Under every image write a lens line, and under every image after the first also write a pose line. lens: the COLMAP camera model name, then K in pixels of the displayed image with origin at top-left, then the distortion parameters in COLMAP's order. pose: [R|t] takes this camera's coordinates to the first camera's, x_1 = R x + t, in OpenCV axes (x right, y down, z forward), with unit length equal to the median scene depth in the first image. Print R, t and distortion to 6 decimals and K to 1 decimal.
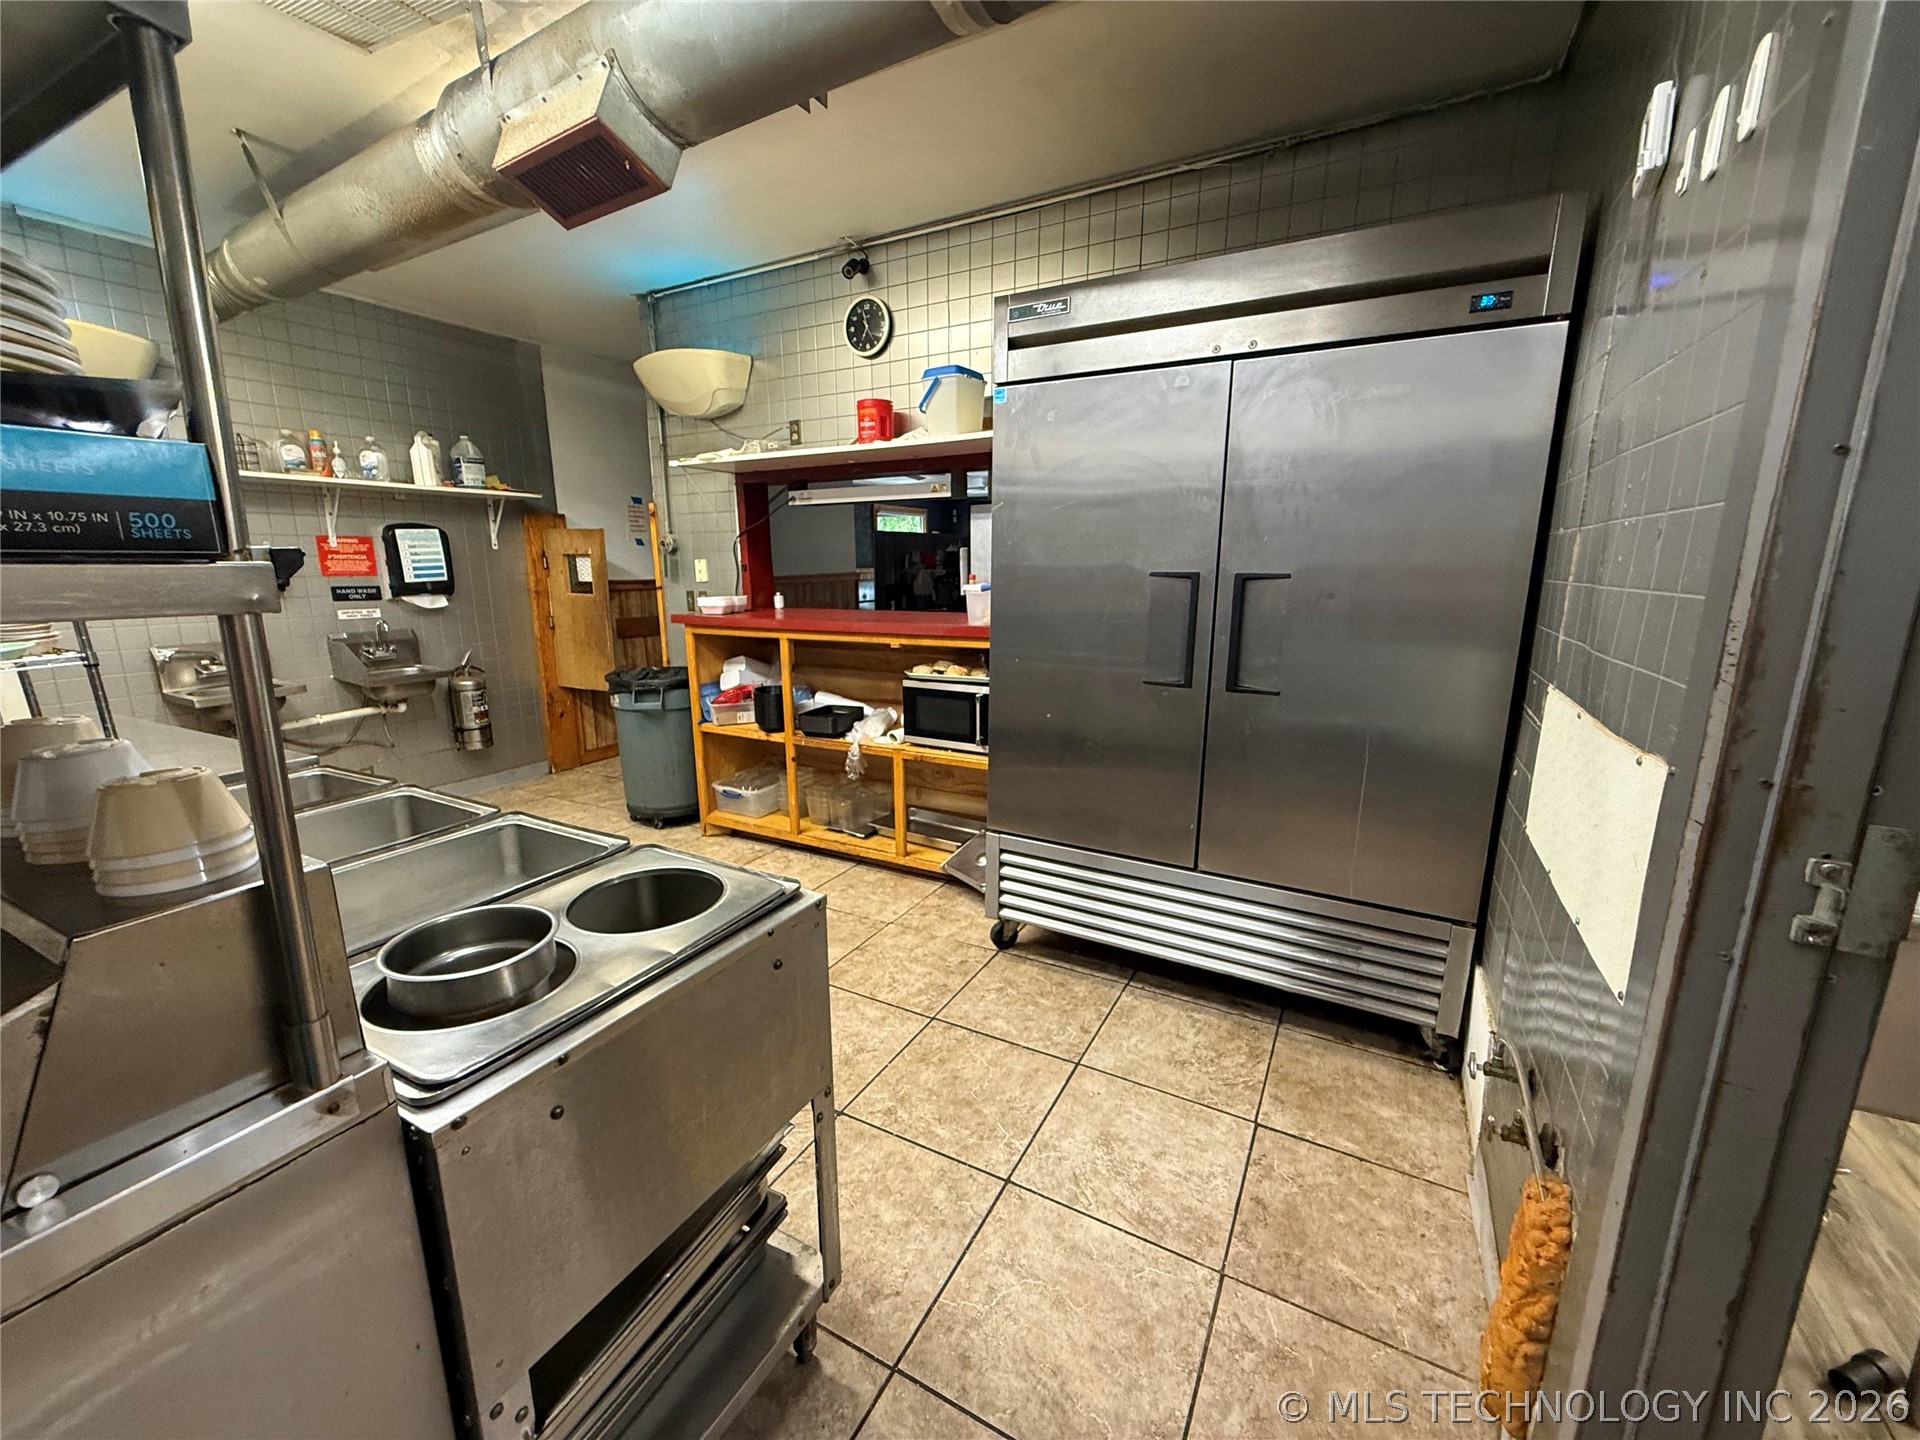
lens RADIAL K [[762.8, 0, 955.9], [0, 762.8, 723.9], [0, 0, 1]] dist [0.000080, -0.000076]
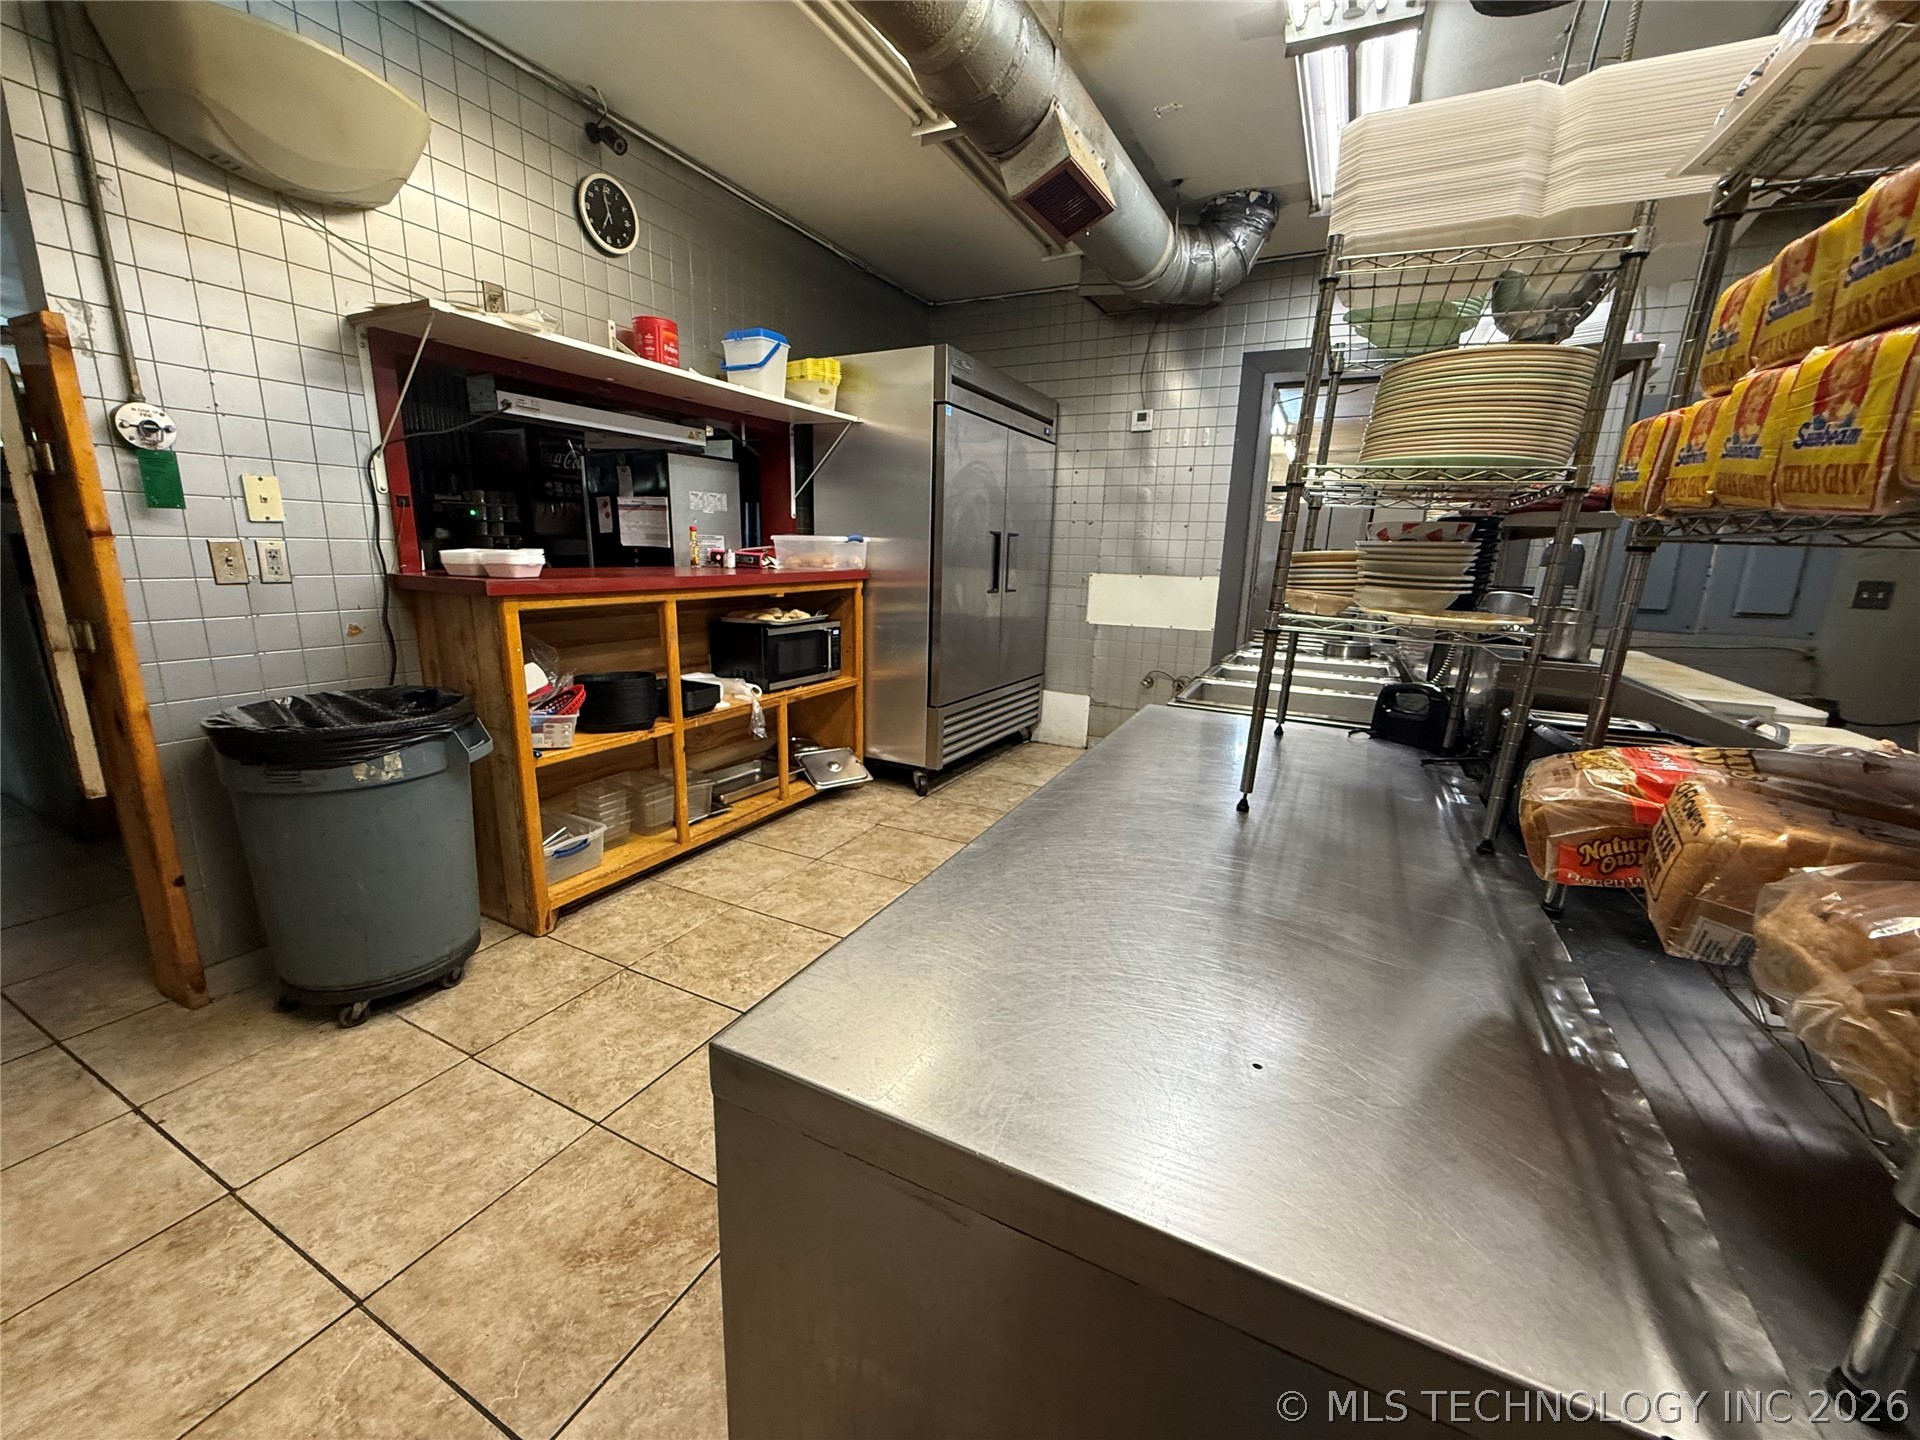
lens RADIAL K [[762.8, 0, 955.9], [0, 762.8, 723.9], [0, 0, 1]] dist [0.000080, -0.000076]
pose [[-0.028820, -0.220243, 0.975019, -1.023326], [0.180513, 0.958241, 0.221788, -0.109373], [-0.983150, 0.182395, 0.012140, 0.706583]]
